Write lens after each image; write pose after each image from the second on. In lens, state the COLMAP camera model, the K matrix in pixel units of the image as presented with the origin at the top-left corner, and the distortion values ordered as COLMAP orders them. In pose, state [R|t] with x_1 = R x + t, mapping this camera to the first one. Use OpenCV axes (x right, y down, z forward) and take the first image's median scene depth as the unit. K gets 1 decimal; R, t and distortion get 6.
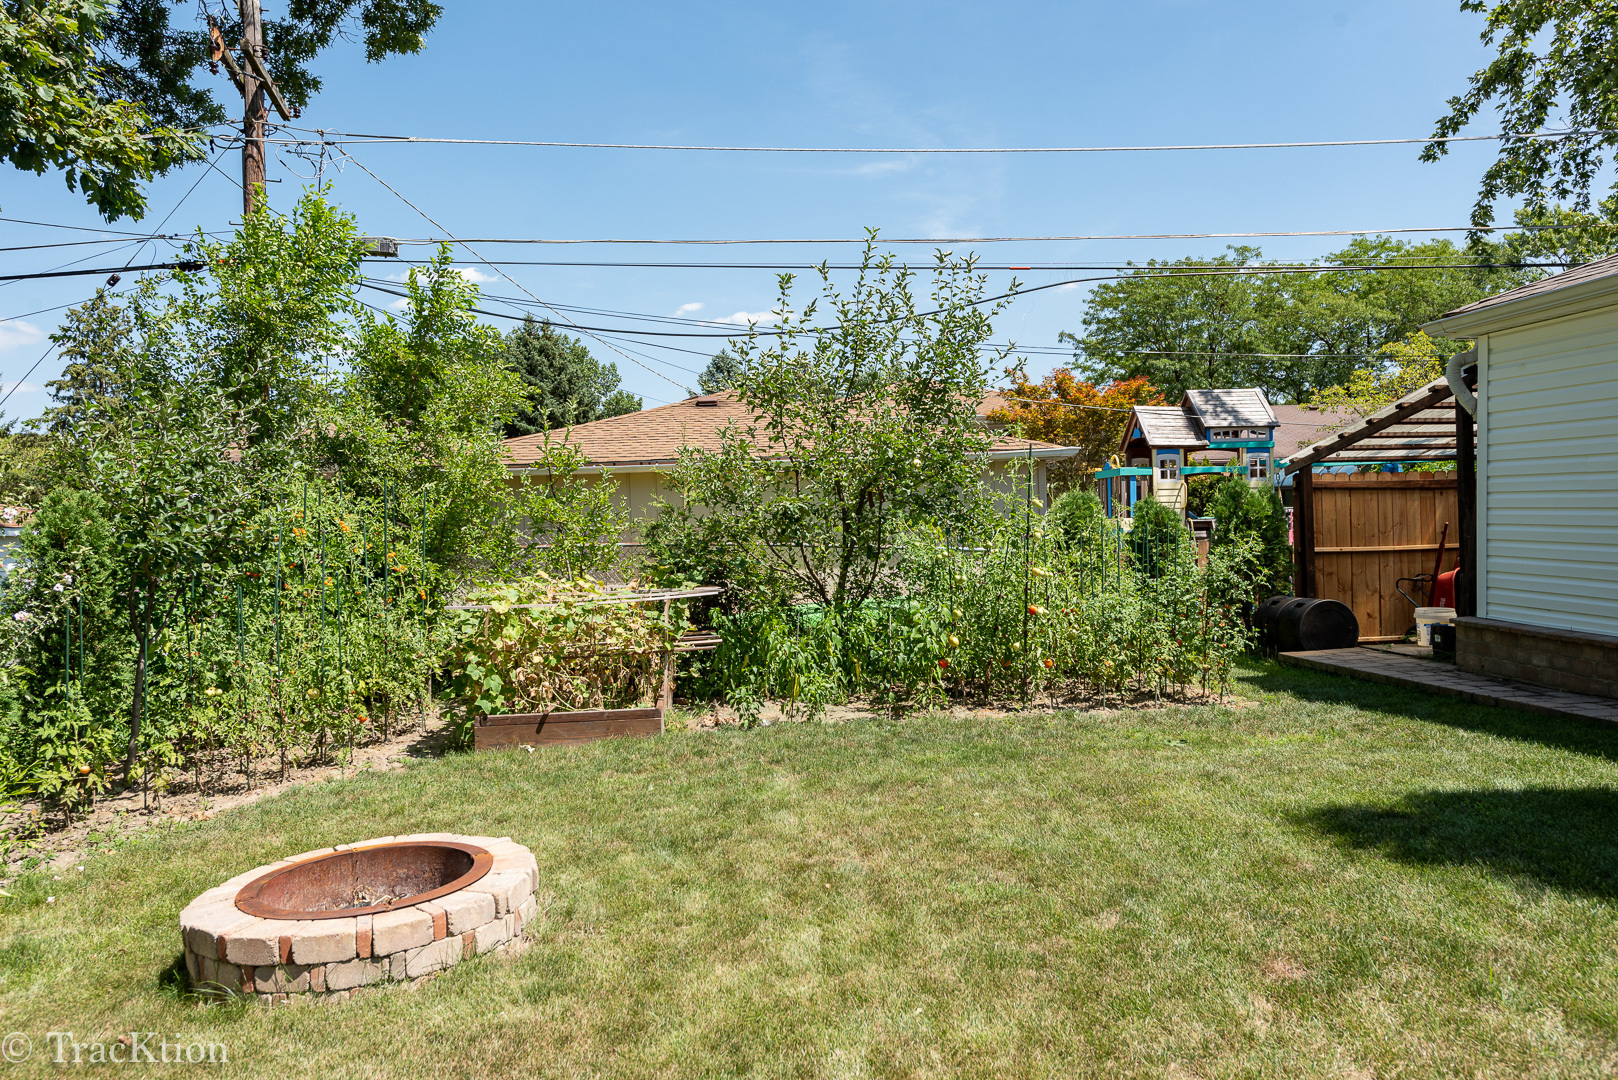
lens RADIAL K [[1060.6, 0, 805.0], [0, 1060.6, 534.1], [0, 0, 1]] dist [0.007958, 0.001578]
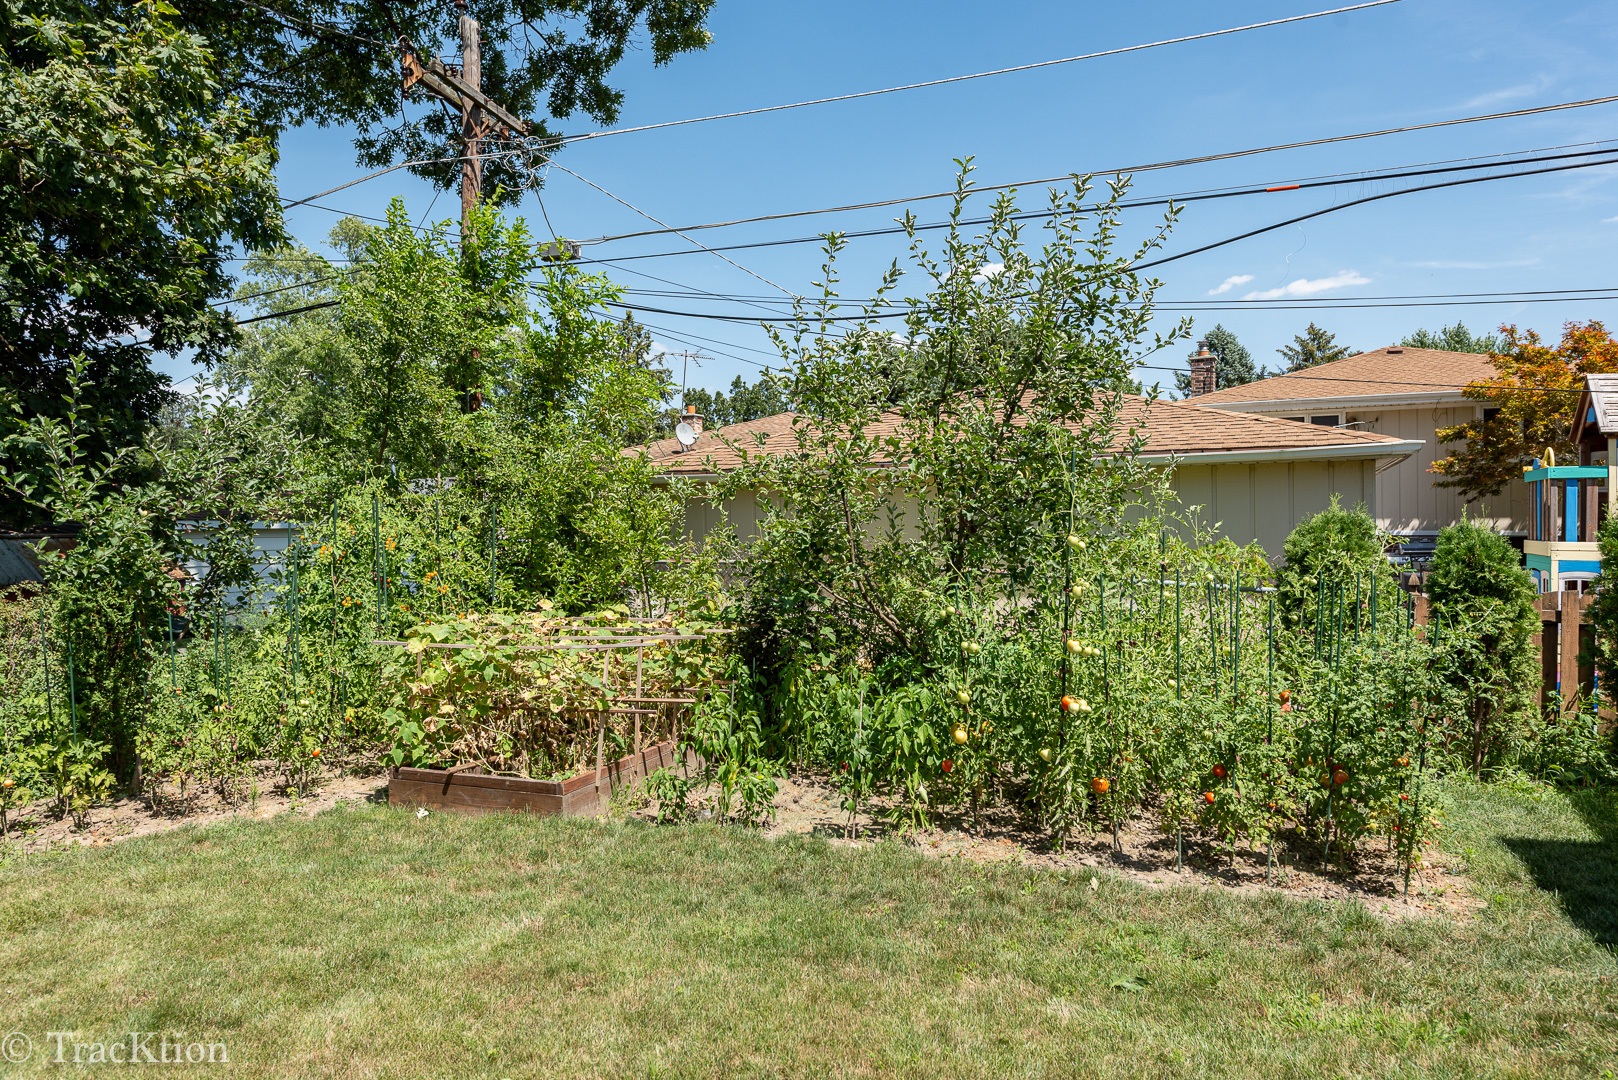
lens RADIAL K [[1060.6, 0, 809.2], [0, 1060.6, 534.4], [0, 0, 1]] dist [0.007958, 0.001578]
pose [[0.880704, 0.024673, -0.473025, 0.269190], [-0.019618, 0.999686, 0.015617, -0.028365], [0.473261, -0.004474, 0.880911, 0.245926]]
